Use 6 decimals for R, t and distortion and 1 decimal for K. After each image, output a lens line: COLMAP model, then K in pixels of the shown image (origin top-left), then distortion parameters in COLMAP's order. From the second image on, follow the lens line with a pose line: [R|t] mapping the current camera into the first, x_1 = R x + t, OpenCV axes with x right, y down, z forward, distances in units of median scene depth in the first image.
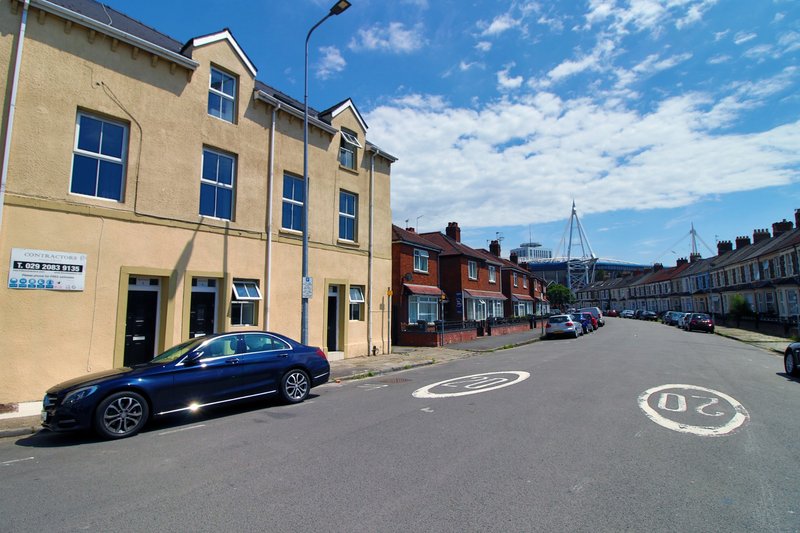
lens RADIAL K [[341.4, 0, 397.4], [0, 341.4, 242.3], [0, 0, 1]] dist [0.000123, -0.008563]
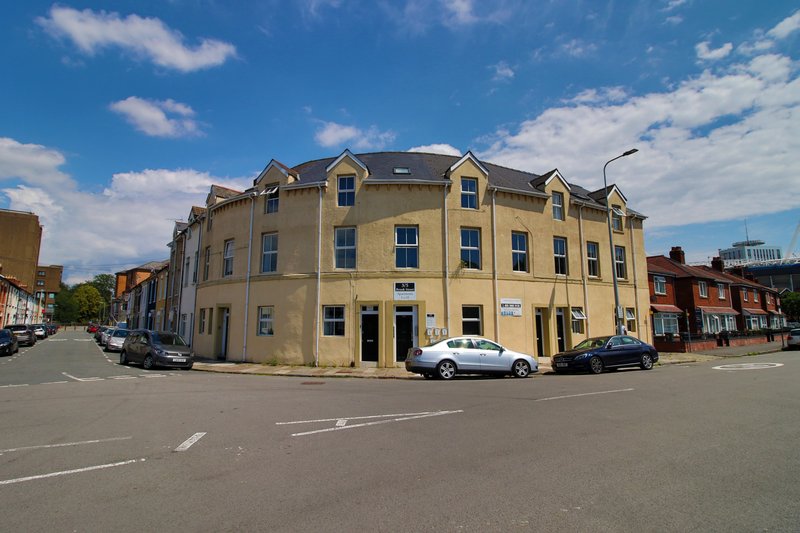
lens RADIAL K [[359.8, 0, 424.8], [0, 359.8, 266.6], [0, 0, 1]] dist [0.000329, -0.011914]
pose [[0.932252, -0.052415, -0.357994, -0.160332], [0.067358, 0.997296, 0.029389, -0.068693], [0.355486, -0.051512, 0.933261, -0.330681]]
